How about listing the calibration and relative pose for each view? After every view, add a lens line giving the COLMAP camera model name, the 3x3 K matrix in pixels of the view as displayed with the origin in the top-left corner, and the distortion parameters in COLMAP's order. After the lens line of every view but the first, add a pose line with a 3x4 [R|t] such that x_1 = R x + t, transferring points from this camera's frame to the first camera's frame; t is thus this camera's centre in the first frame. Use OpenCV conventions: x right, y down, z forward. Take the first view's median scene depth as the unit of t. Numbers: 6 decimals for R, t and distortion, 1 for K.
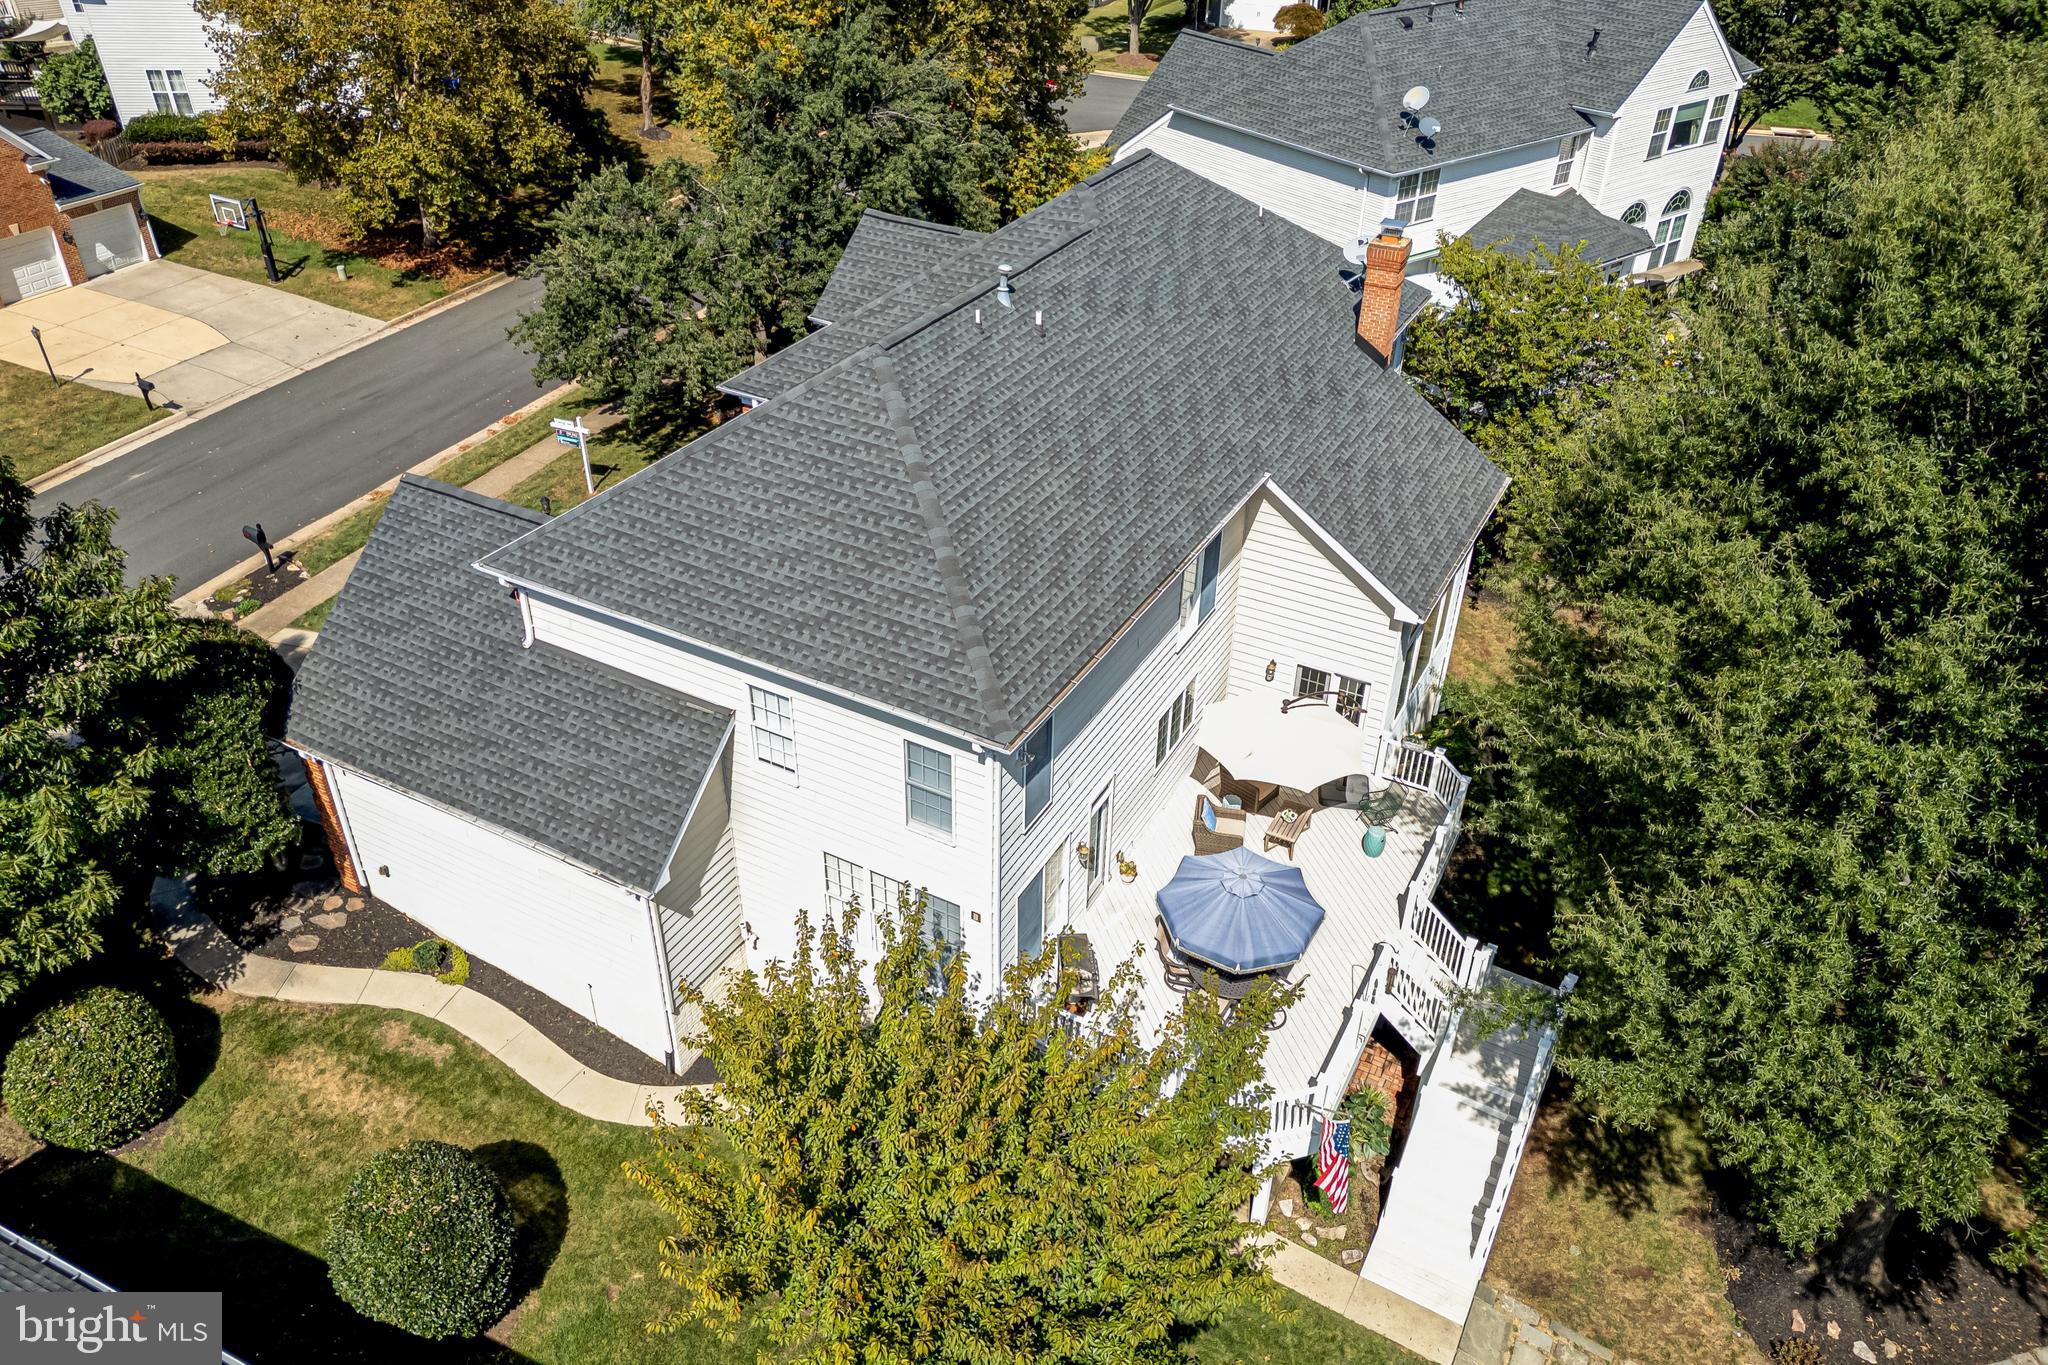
lens RADIAL K [[1441.1, 0, 1049.9], [0, 1441.1, 709.5], [0, 0, 1]] dist [0.055402, -0.047332]
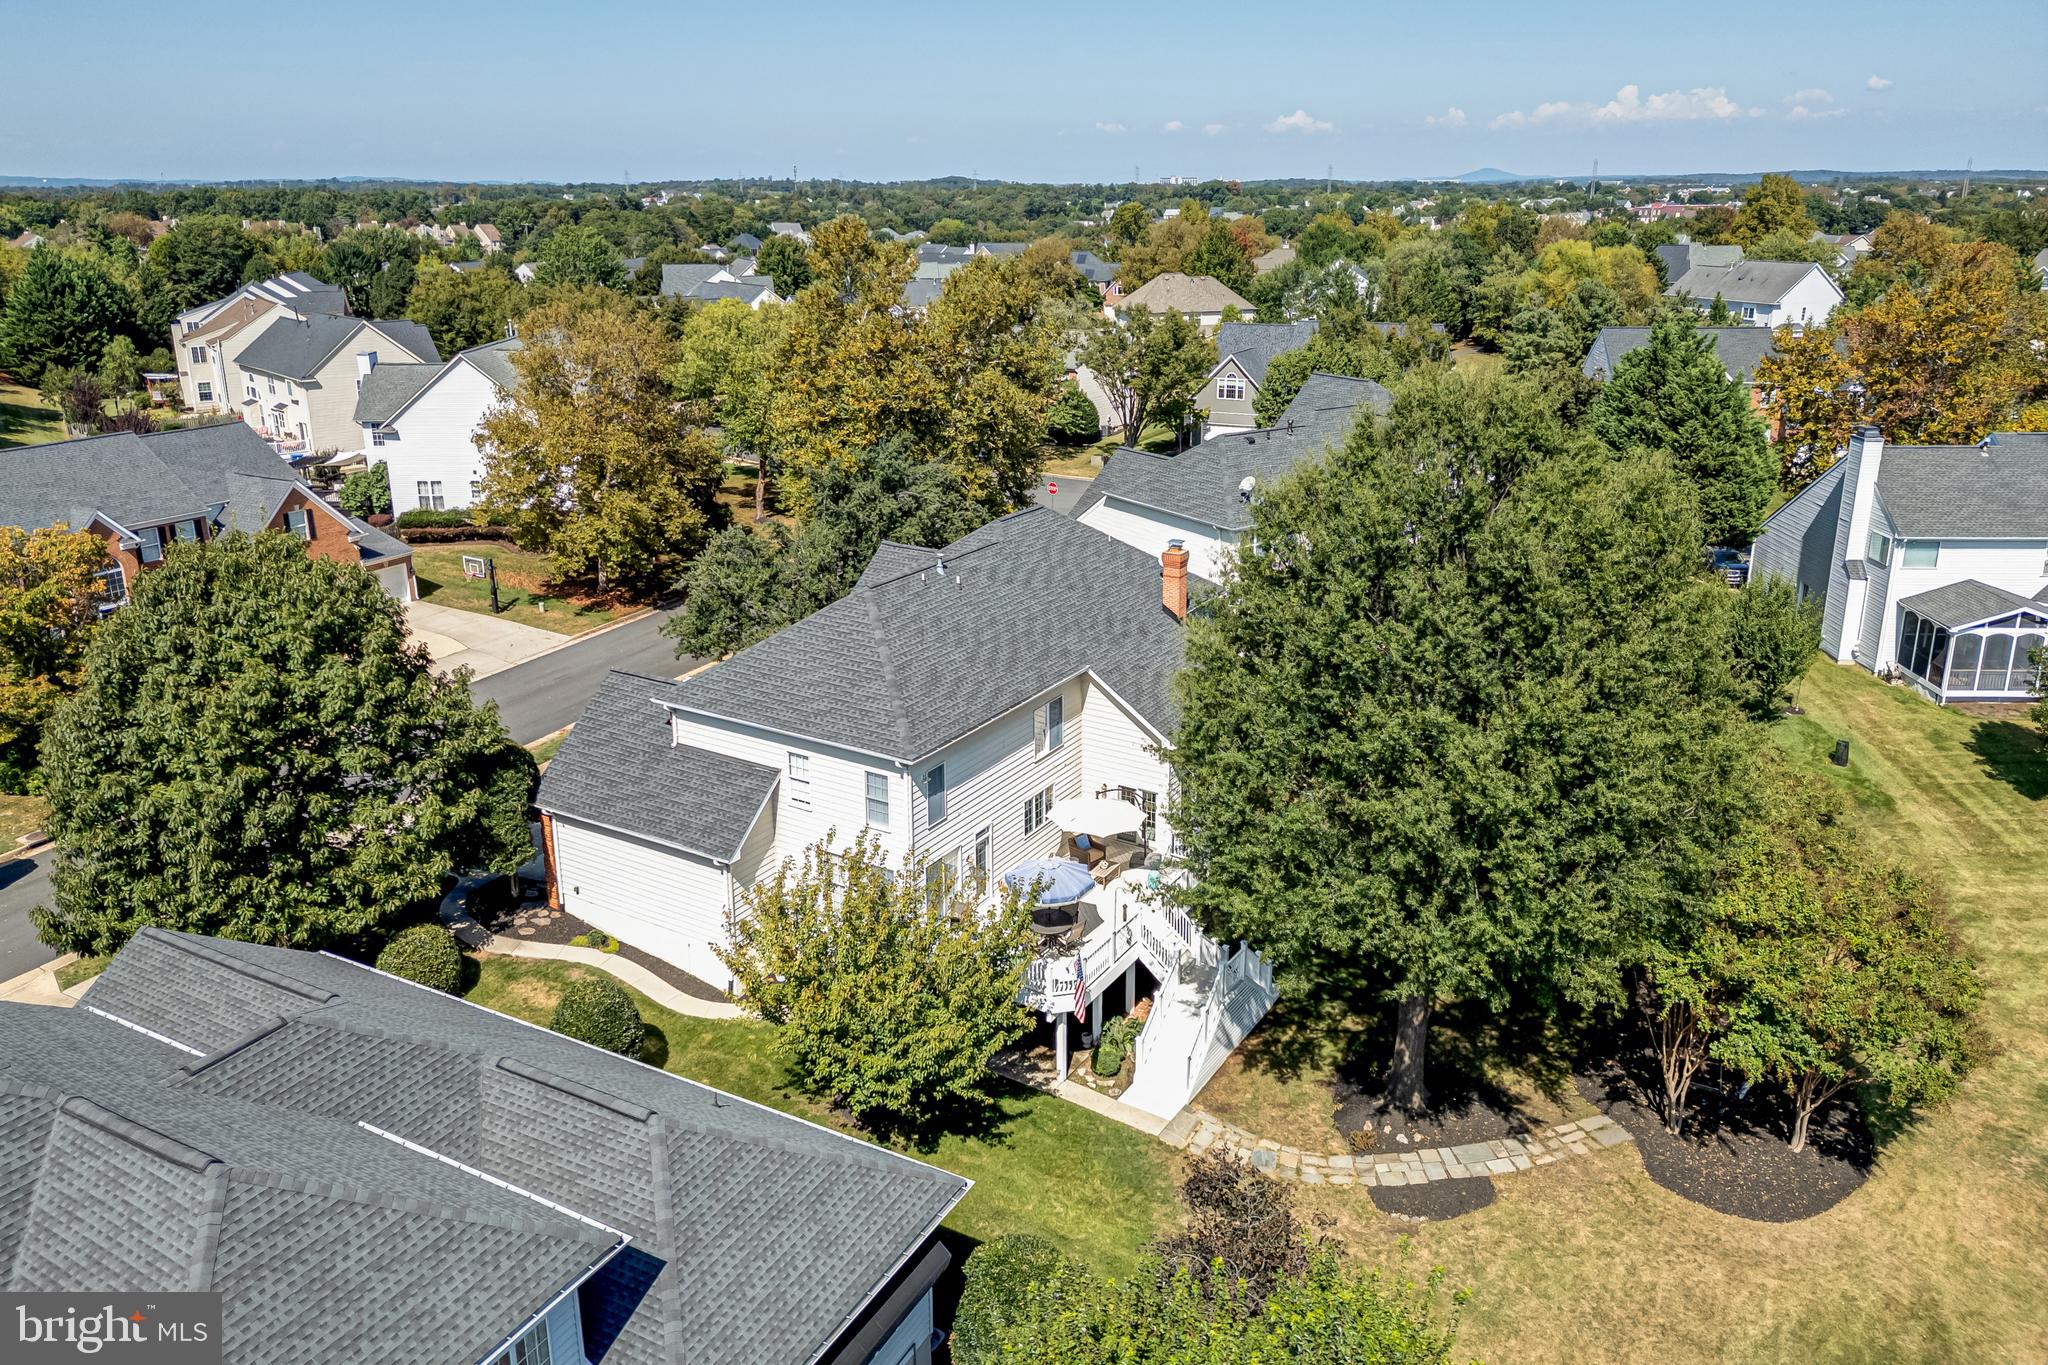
lens RADIAL K [[1415.1, 0, 1024.0], [0, 1415.1, 682.5], [0, 0, 1]] dist [-0.002903, -0.002886]
pose [[0.997837, 0.006545, -0.065408, 0.151474], [-0.024365, 0.960981, -0.275539, 0.273799], [0.061052, 0.276537, 0.959062, -0.541595]]
